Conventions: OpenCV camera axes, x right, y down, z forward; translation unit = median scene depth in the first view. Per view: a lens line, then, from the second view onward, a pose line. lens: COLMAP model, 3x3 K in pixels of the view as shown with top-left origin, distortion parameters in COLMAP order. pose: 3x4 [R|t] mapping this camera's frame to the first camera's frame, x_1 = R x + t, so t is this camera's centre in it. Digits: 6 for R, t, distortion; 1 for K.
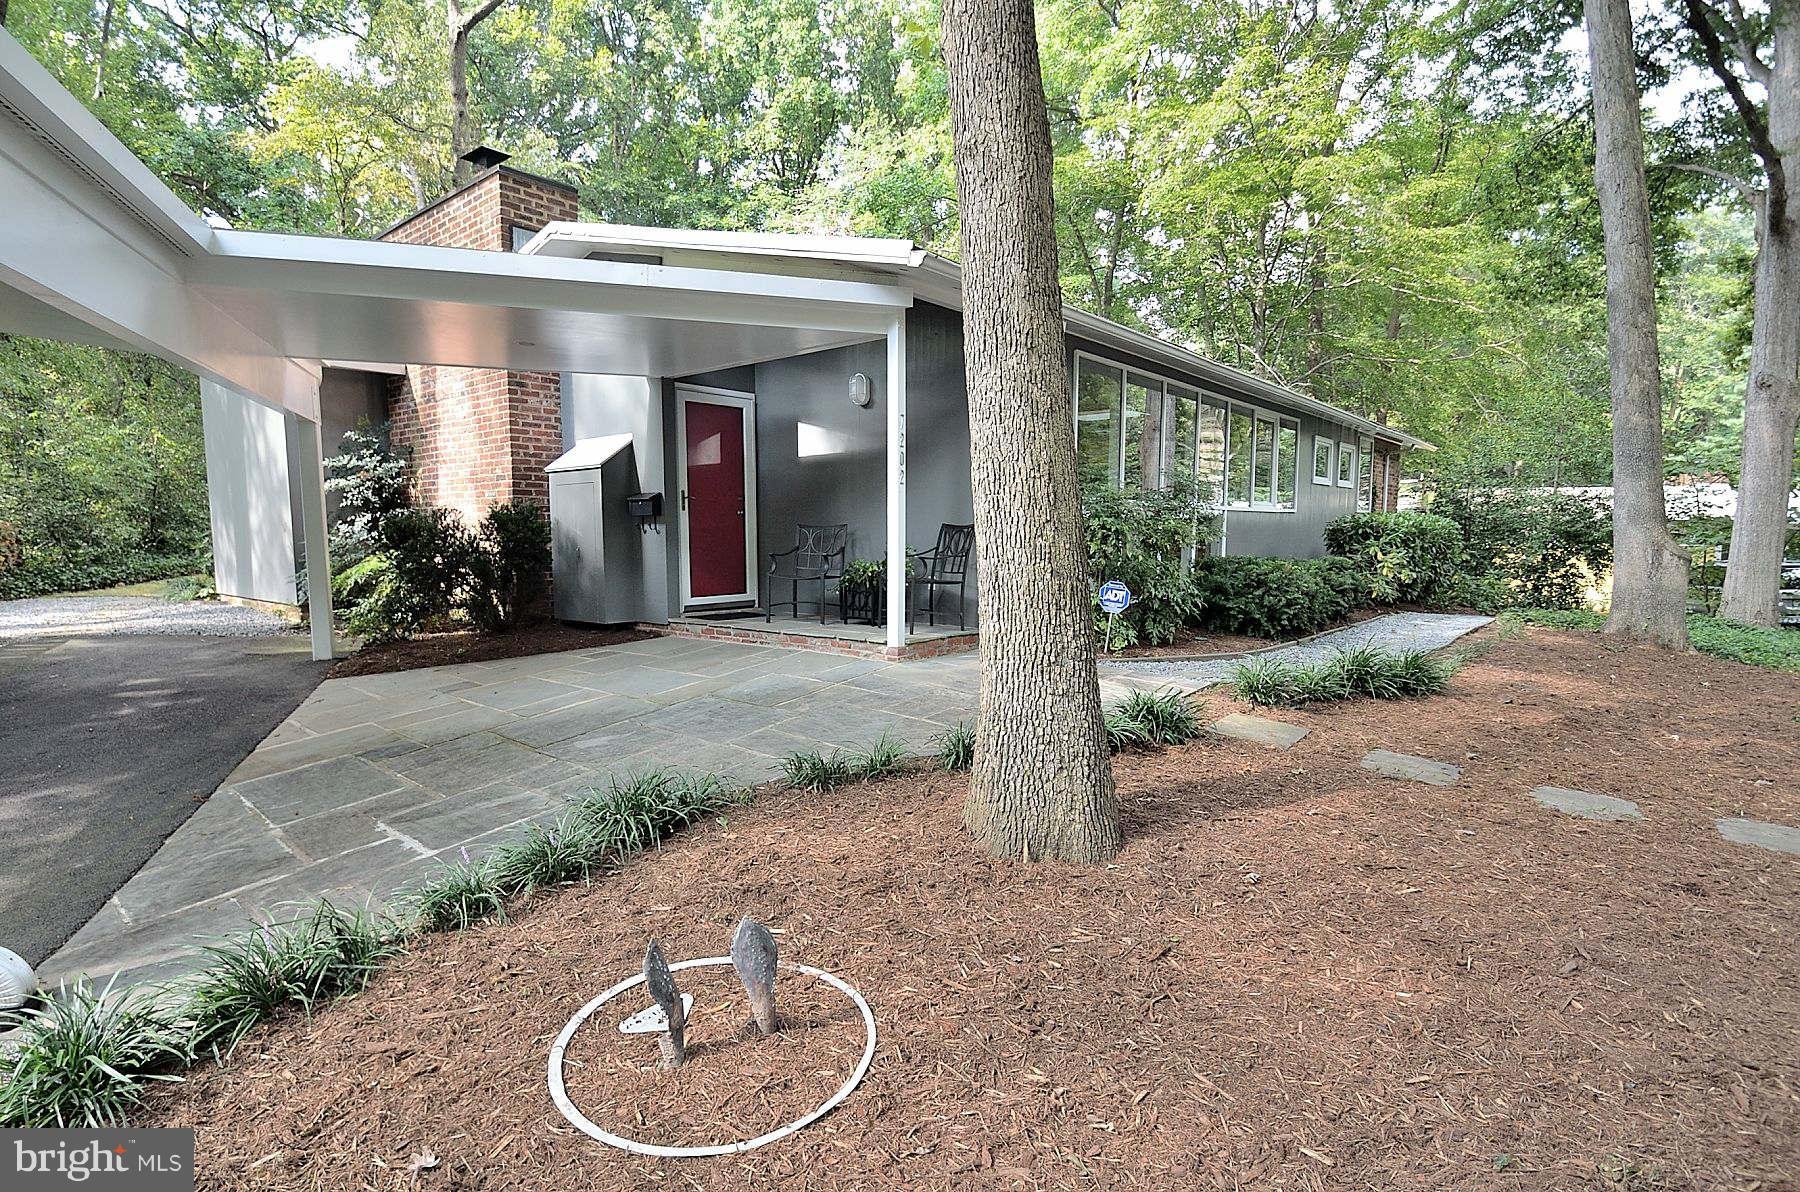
lens RADIAL K [[901.2, 0, 900.0], [0, 901.2, 596.0], [0, 0, 1]] dist [0.001821, -0.015747]
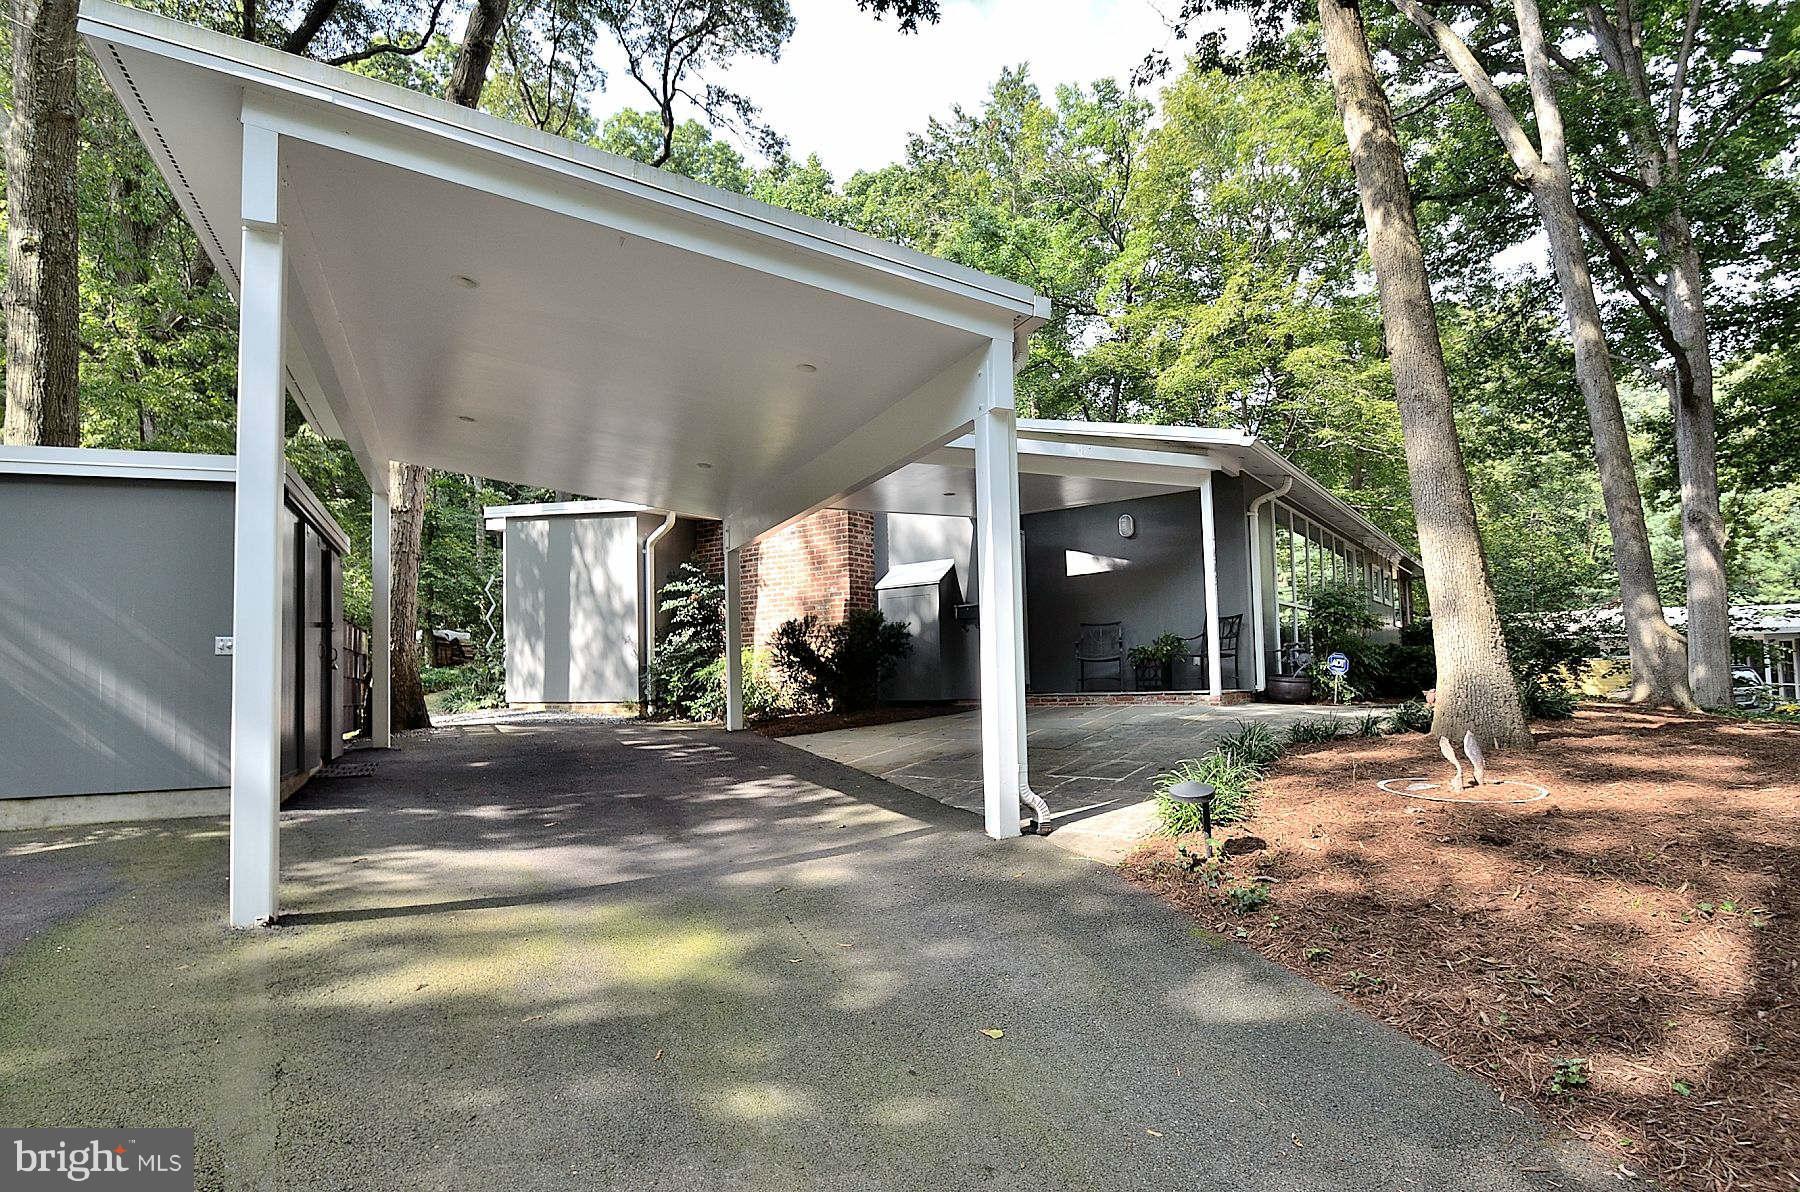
lens RADIAL K [[901.2, 0, 900.0], [0, 901.2, 596.0], [0, 0, 1]] dist [0.001821, -0.015747]
pose [[0.997717, -0.014265, 0.066017, -0.388244], [0.024927, 0.986208, -0.163621, 0.078788], [-0.062773, 0.164893, 0.984312, -0.268720]]
